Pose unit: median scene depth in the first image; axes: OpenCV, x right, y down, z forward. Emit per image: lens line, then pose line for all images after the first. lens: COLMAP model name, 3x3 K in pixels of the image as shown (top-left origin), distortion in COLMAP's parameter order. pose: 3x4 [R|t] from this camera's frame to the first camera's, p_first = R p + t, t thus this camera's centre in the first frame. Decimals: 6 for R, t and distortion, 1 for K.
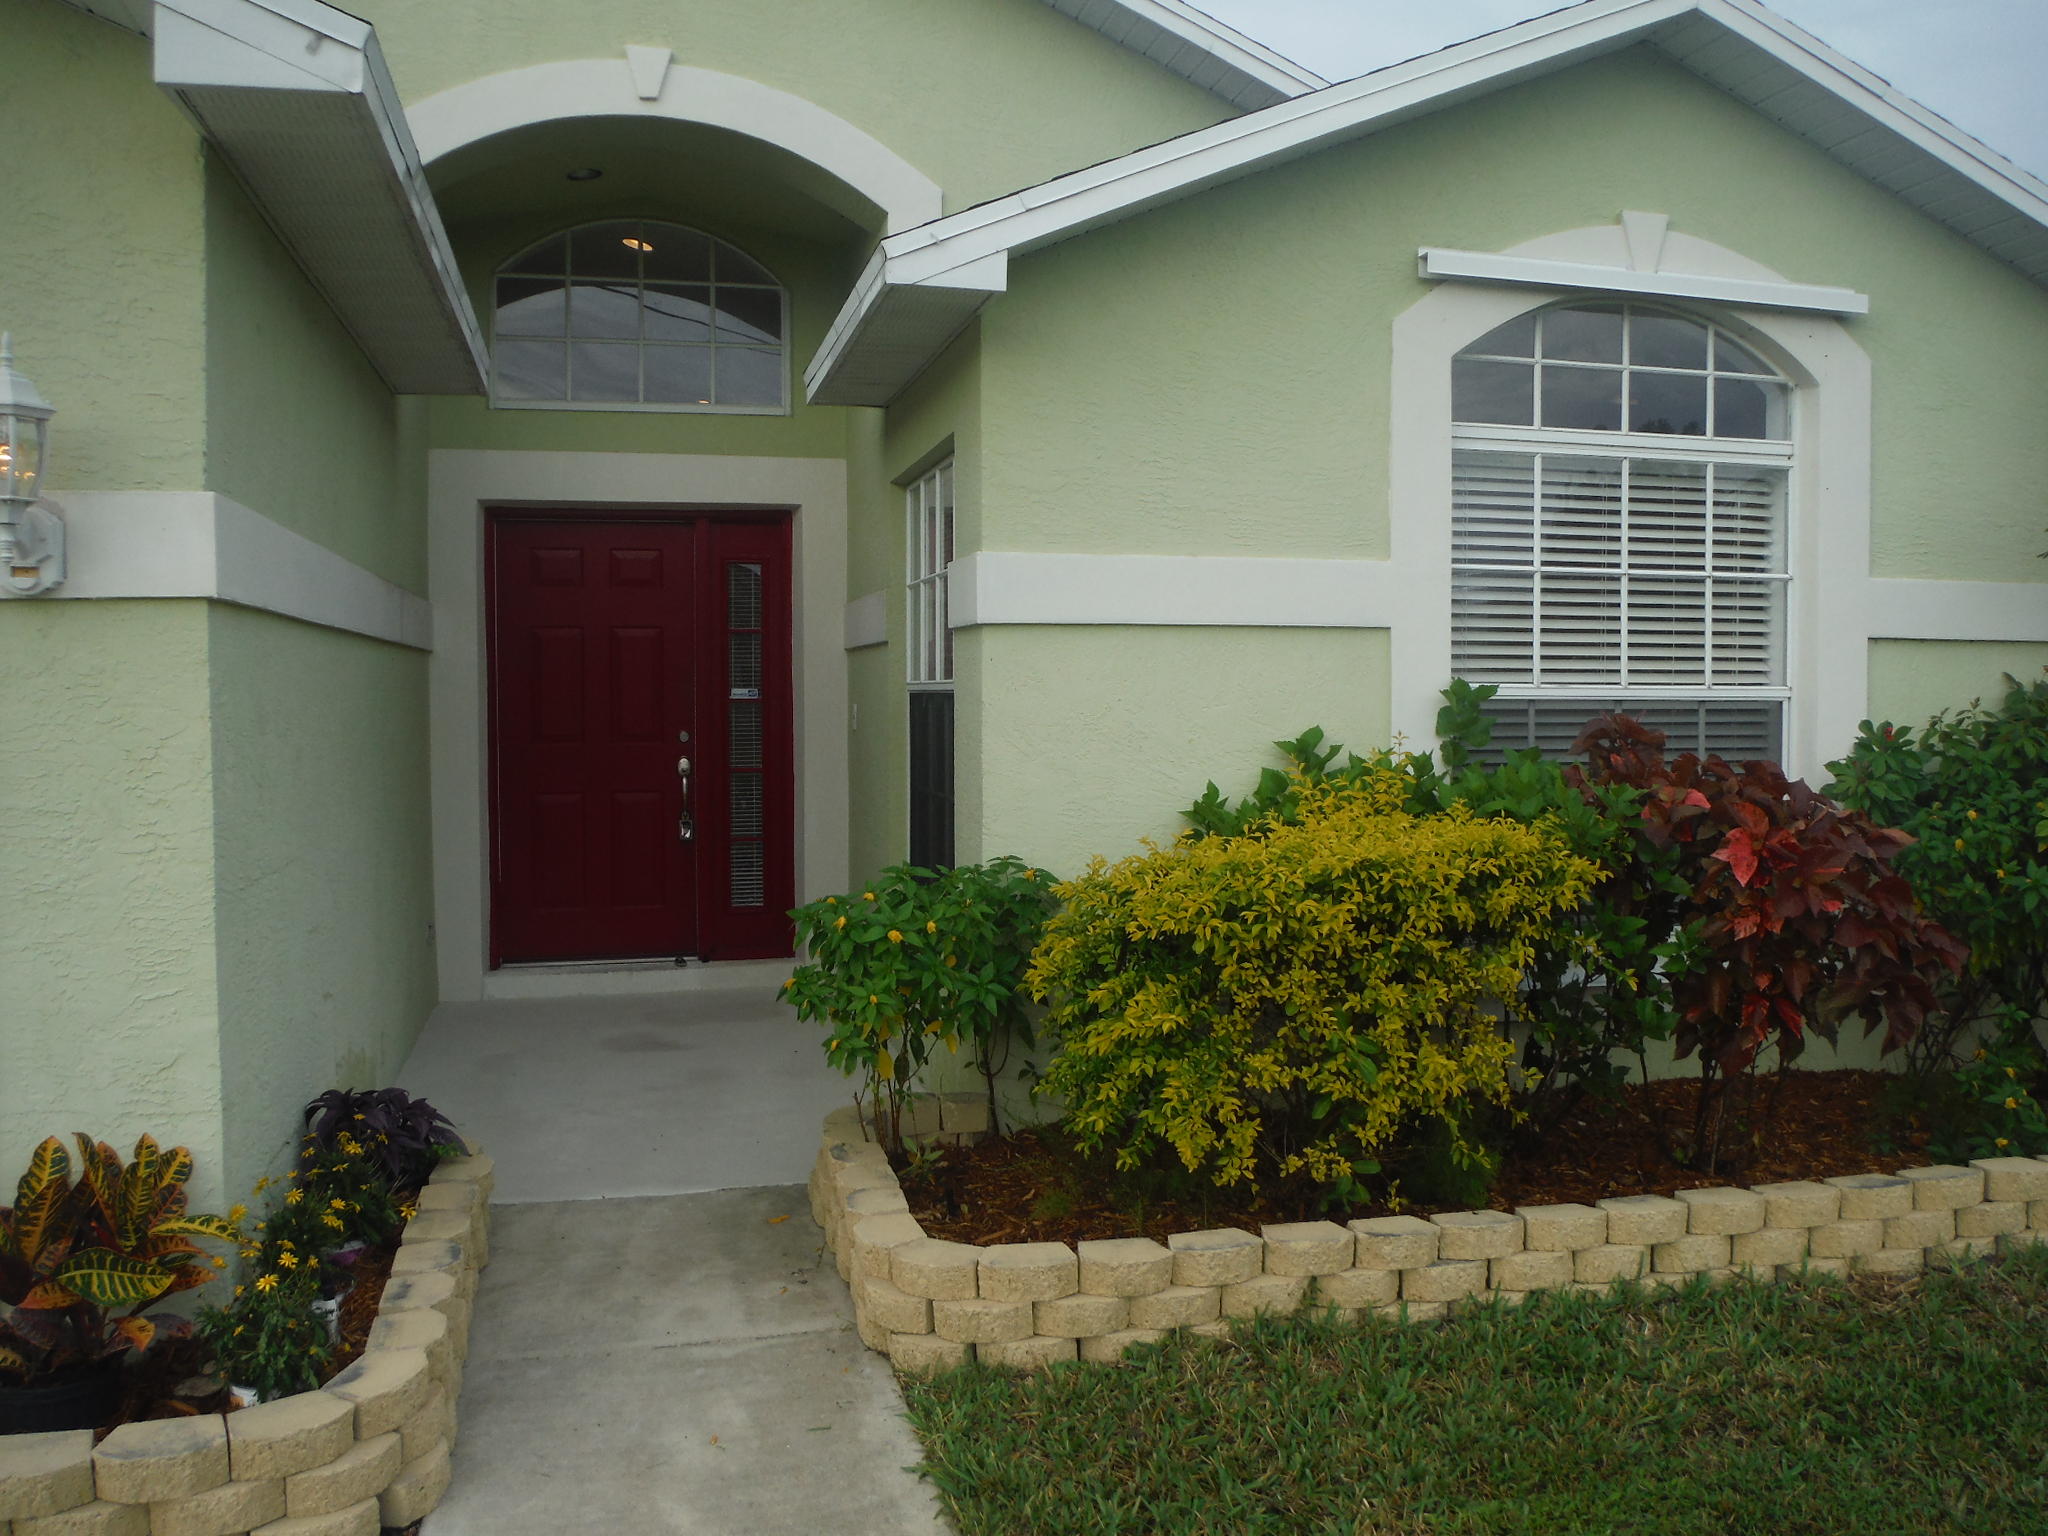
lens RADIAL K [[1712.3, 0, 1024.0], [0, 1712.3, 768.0], [0, 0, 1]] dist [-0.091198, 0.031739]
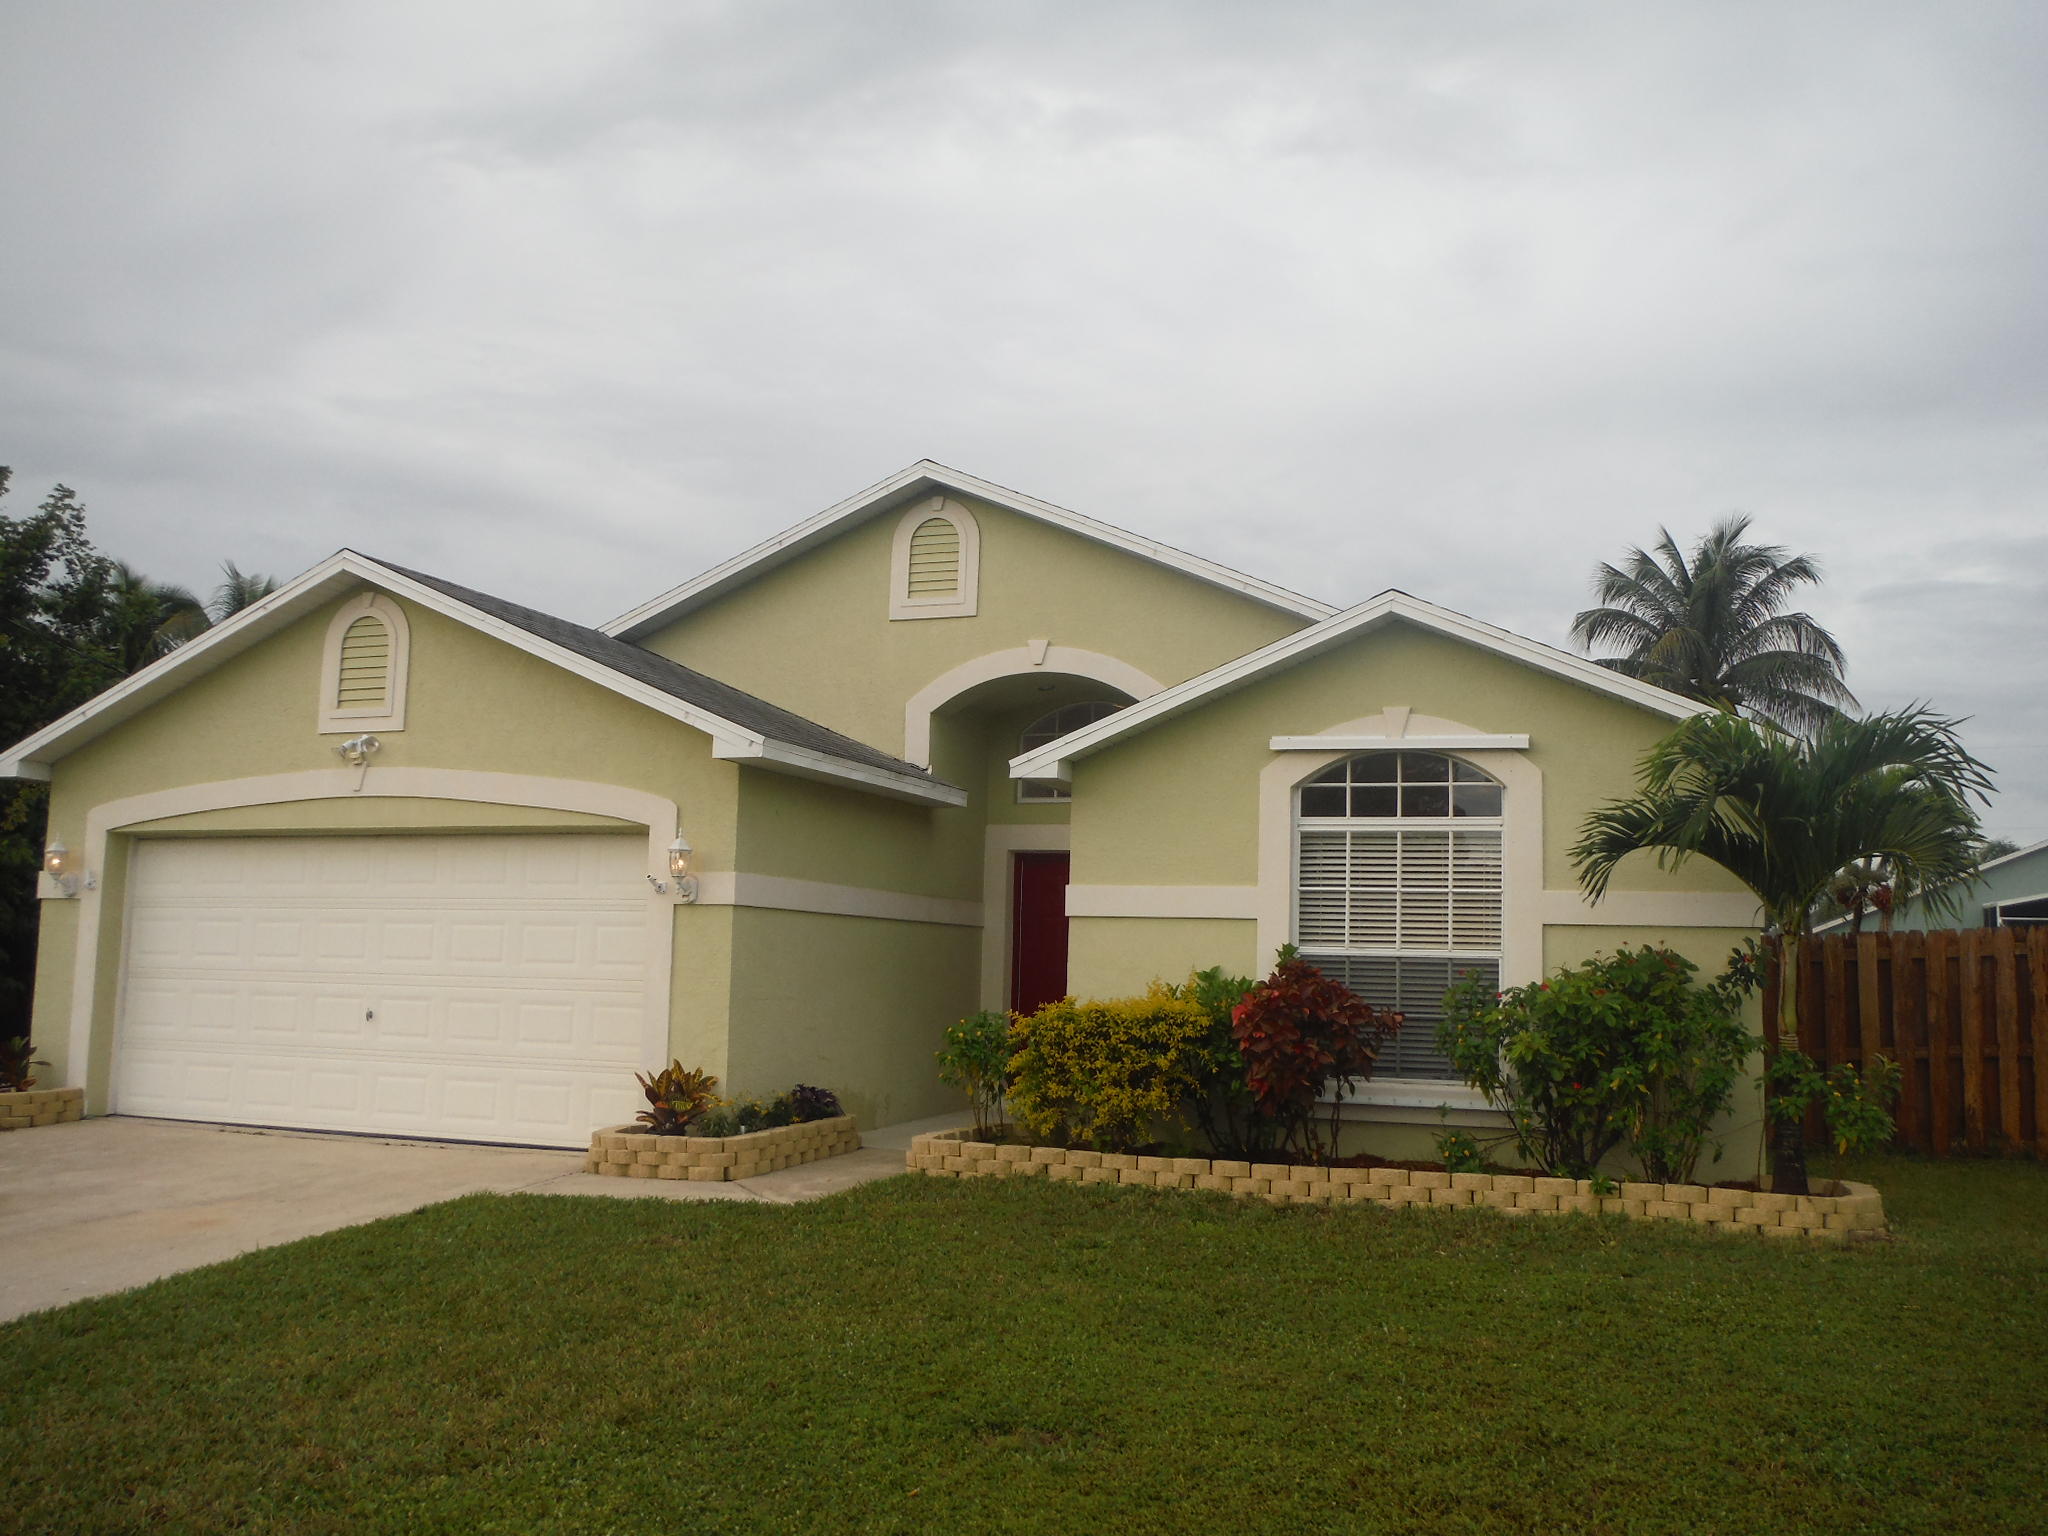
lens RADIAL K [[1712.3, 0, 1024.0], [0, 1712.3, 768.0], [0, 0, 1]] dist [-0.091198, 0.031739]
pose [[0.823771, -0.040359, -0.565485, 1.162507], [-0.054599, 0.987178, -0.149993, 0.064240], [0.564288, 0.154435, 0.811005, -0.877224]]
